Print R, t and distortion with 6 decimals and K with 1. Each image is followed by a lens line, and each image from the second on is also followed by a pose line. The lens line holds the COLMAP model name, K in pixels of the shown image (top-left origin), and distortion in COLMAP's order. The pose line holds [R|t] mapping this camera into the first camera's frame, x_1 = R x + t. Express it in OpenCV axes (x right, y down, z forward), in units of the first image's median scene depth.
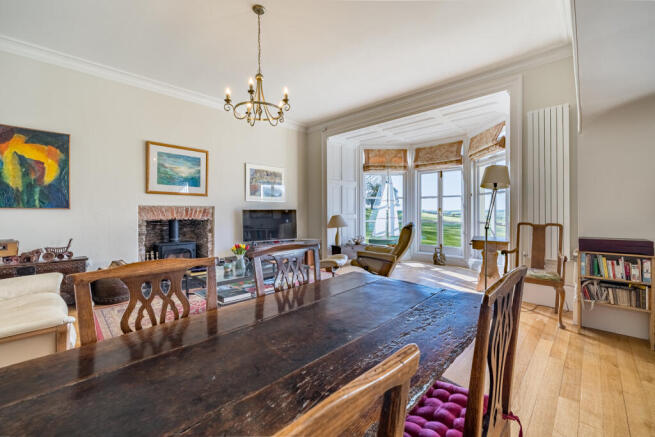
lens RADIAL K [[271.0, 0, 327.5], [0, 271.0, 211.7], [0, 0, 1]] dist [-0.000034, -0.000004]
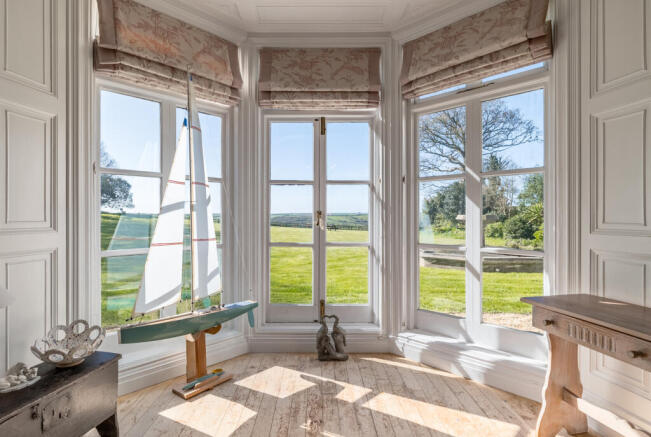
lens RADIAL K [[352.9, 0, 325.5], [0, 352.9, 218.5], [0, 0, 1]] dist [-0.003911, -0.000913]
pose [[0.719490, 0.001458, 0.694501, 0.059498], [-0.004596, 0.999986, 0.002661, -0.003723], [-0.694487, -0.005107, 0.719487, 0.611419]]
